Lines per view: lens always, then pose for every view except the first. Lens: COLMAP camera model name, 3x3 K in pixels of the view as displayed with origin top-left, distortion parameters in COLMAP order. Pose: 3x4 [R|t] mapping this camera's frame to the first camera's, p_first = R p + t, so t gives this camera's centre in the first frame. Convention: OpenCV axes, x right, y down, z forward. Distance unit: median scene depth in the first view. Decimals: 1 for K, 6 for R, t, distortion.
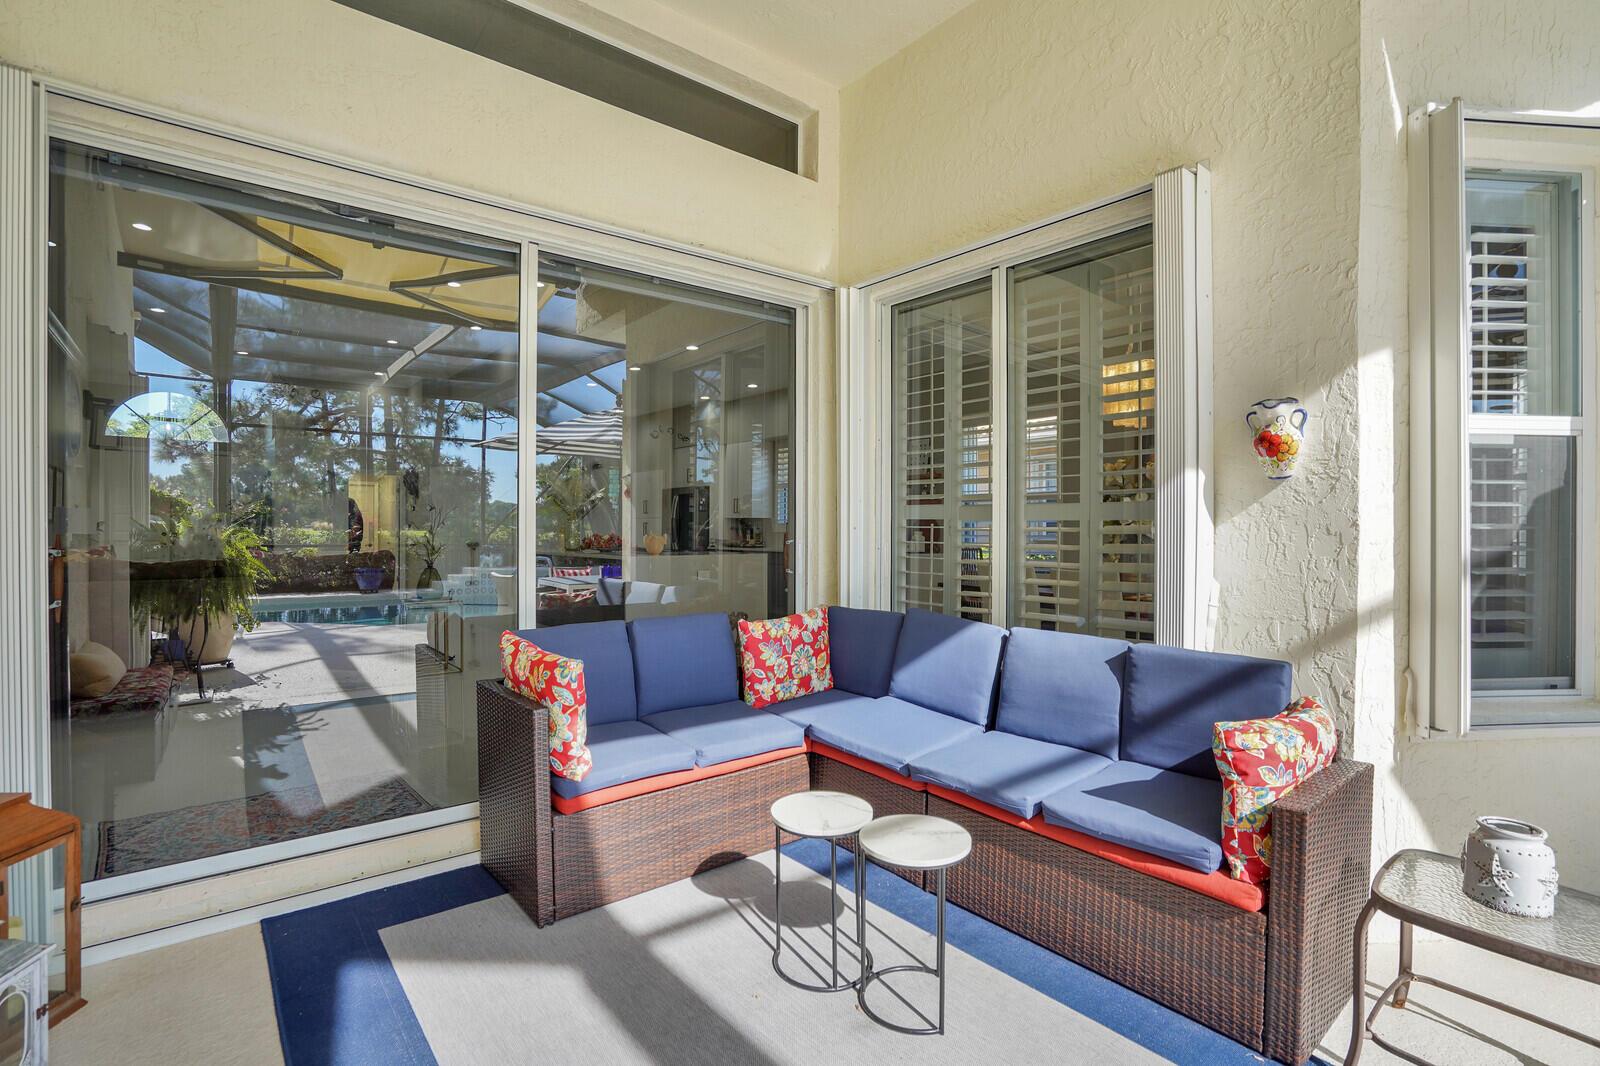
lens RADIAL K [[749.4, 0, 791.0], [0, 749.4, 531.6], [0, 0, 1]] dist [-0.062656, 0.030727]
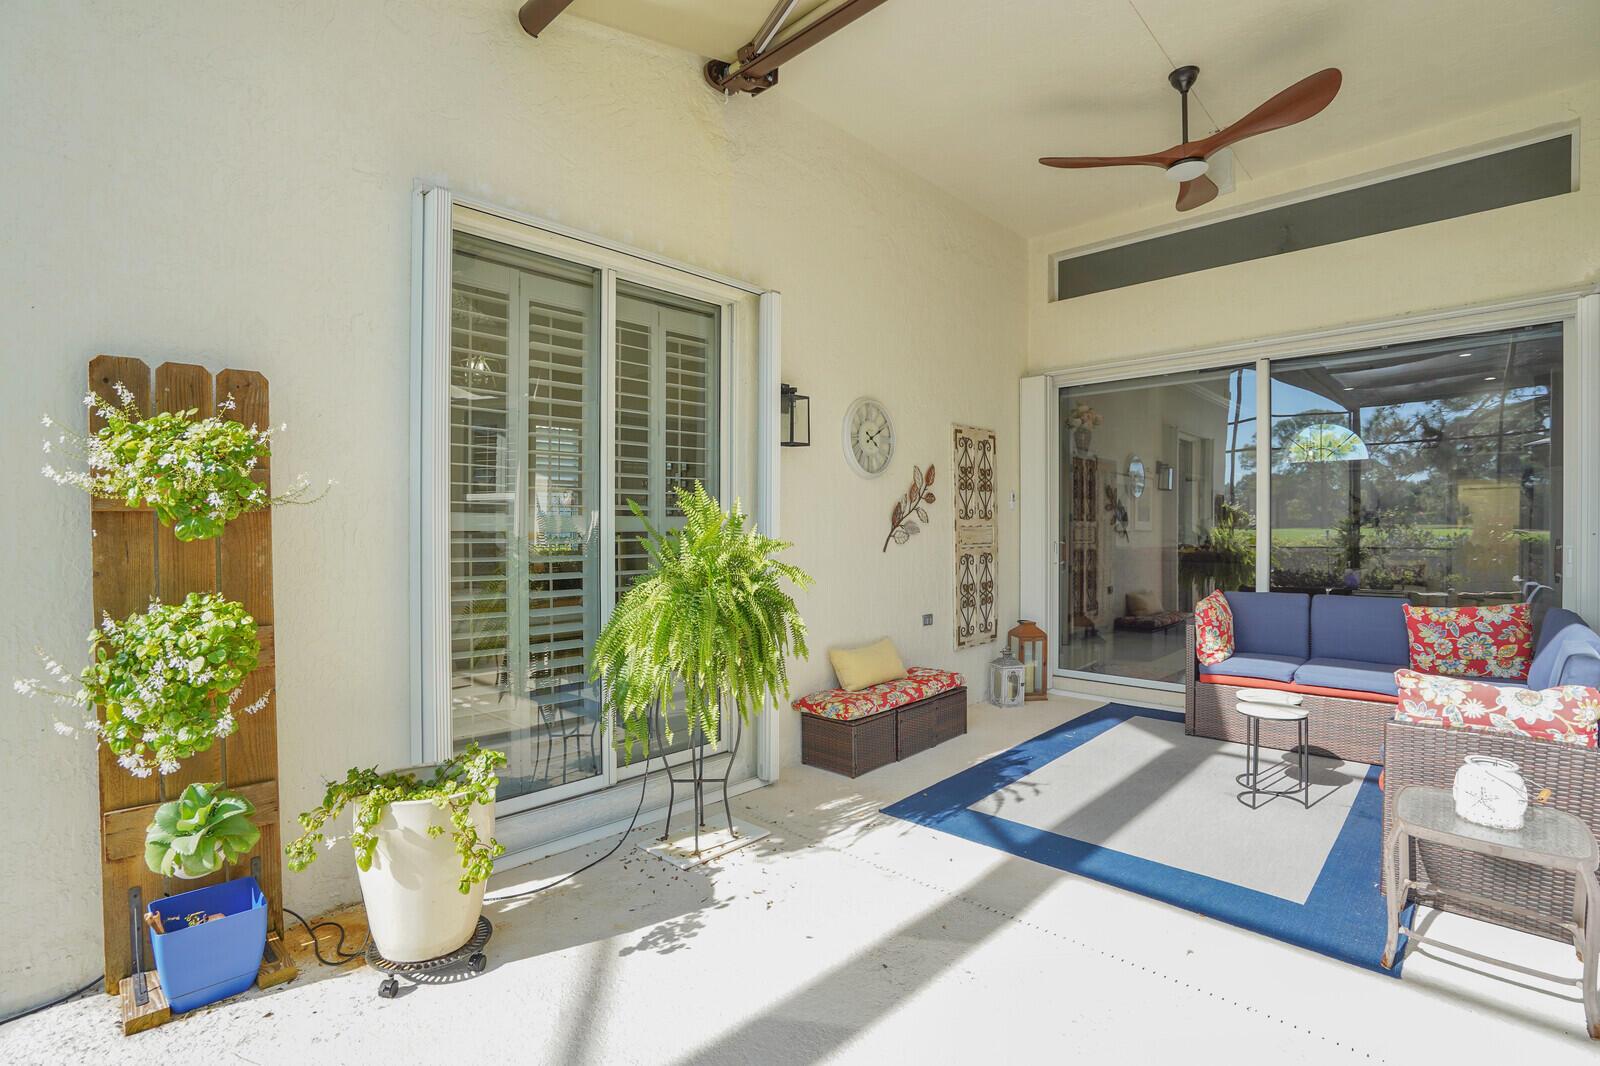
lens RADIAL K [[749.4, 0, 791.0], [0, 749.4, 531.6], [0, 0, 1]] dist [-0.062656, 0.030727]
pose [[0.112742, -0.001050, -0.993624, 1.056779], [-0.003735, 0.999992, -0.001480, -0.002728], [0.993617, 0.003878, 0.112737, -0.208654]]
